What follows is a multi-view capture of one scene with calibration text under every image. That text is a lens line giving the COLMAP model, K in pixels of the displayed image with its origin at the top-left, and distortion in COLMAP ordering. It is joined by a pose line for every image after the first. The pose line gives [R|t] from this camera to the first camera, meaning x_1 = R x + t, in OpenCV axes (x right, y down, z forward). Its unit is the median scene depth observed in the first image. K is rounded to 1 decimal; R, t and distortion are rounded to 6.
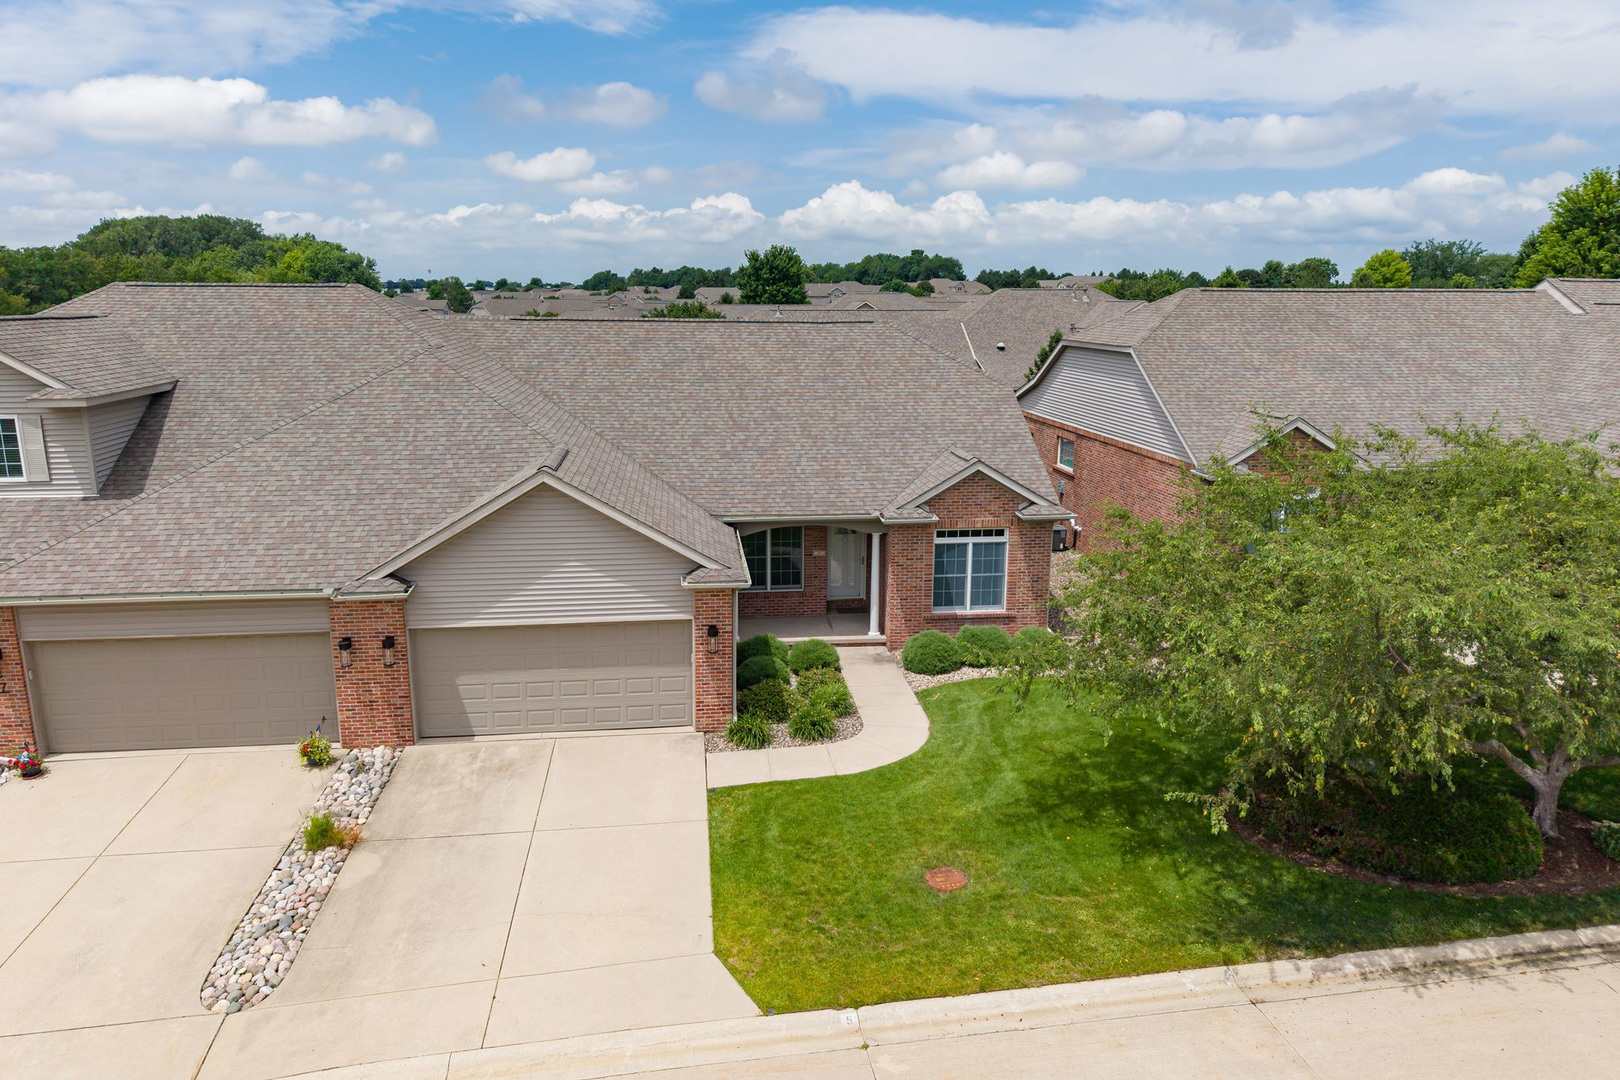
lens RADIAL K [[1080.5, 0, 810.0], [0, 1080.5, 540.0], [0, 0, 1]] dist [0.042814, -0.044138]
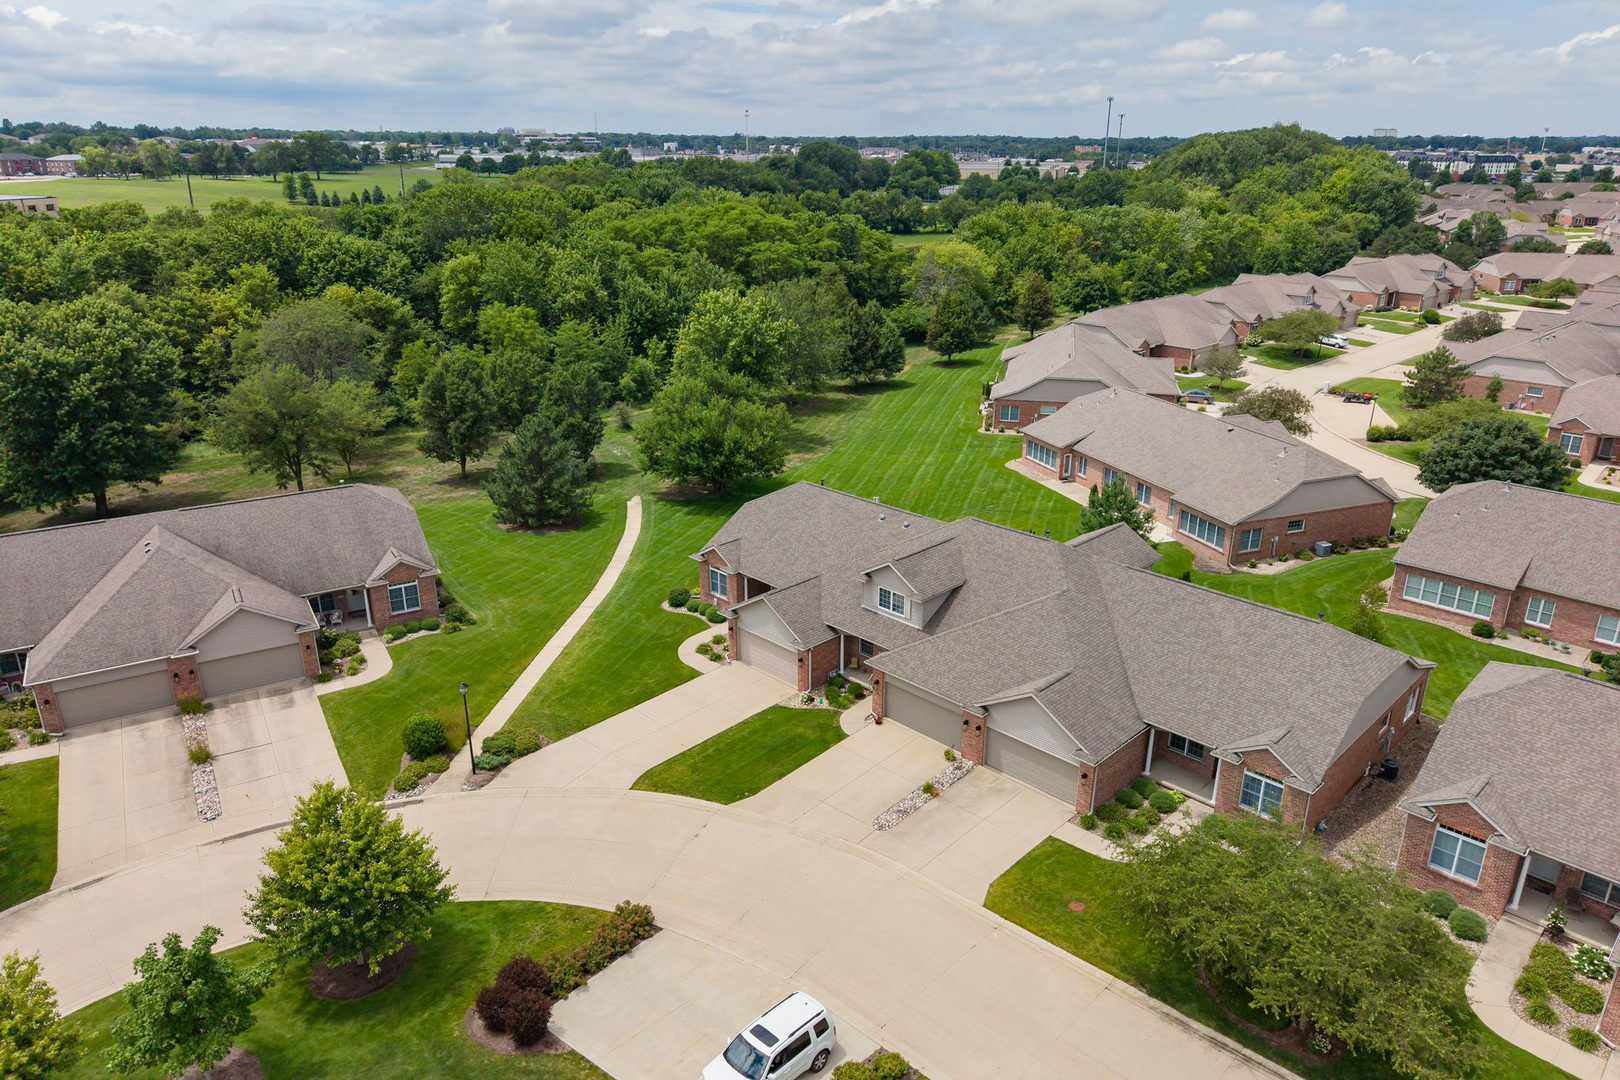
lens RADIAL K [[1080.5, 0, 810.0], [0, 1080.5, 540.0], [0, 0, 1]] dist [0.042814, -0.044138]
pose [[0.624164, 0.271156, -0.732731, 1.328191], [-0.179168, 0.962526, 0.203574, -0.922349], [0.760473, 0.004218, 0.649356, -1.178201]]
